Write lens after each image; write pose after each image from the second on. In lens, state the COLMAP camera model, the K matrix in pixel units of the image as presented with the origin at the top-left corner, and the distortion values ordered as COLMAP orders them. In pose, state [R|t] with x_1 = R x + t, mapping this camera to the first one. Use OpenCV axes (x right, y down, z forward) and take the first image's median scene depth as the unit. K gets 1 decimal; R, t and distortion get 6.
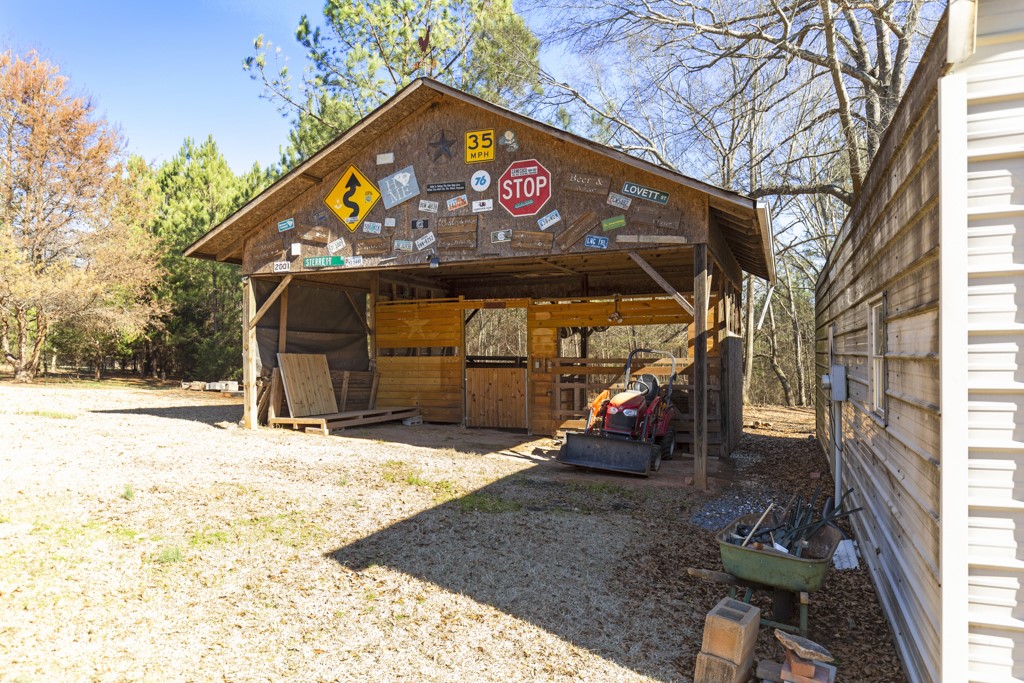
lens RADIAL K [[689.1, 0, 511.4], [0, 689.1, 343.6], [0, 0, 1]] dist [0.004340, -0.005117]
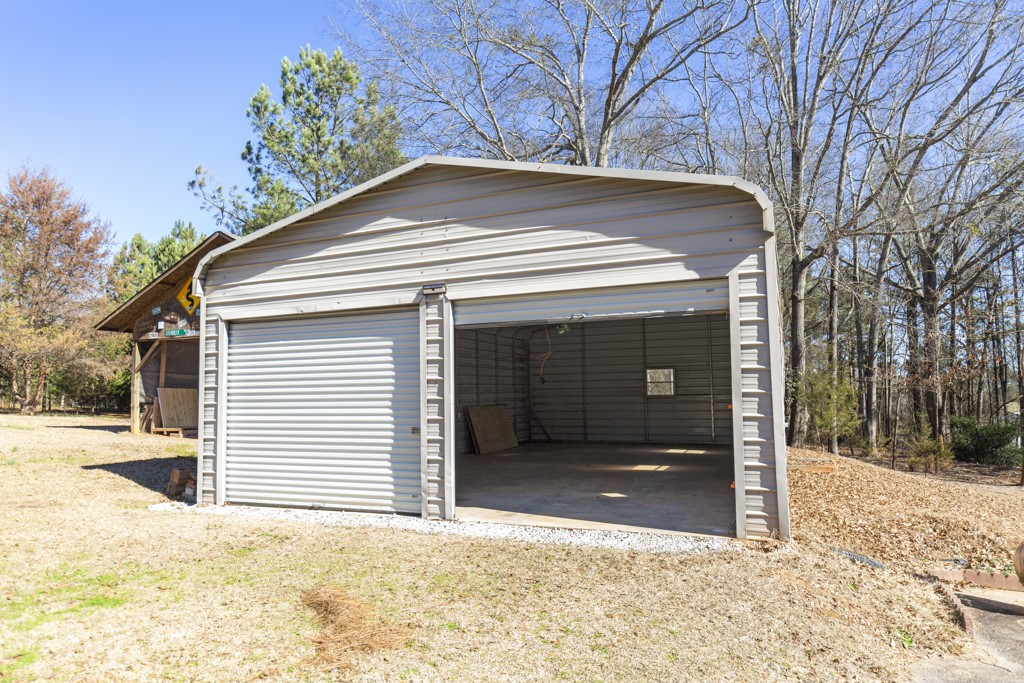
lens RADIAL K [[640.1, 0, 509.2], [0, 640.1, 338.5], [0, 0, 1]] dist [0.009320, 0.001853]
pose [[0.999892, -0.007827, -0.012456, 0.559620], [0.006896, 0.997303, -0.073075, 0.015876], [0.012994, 0.072981, 0.997249, -0.551994]]
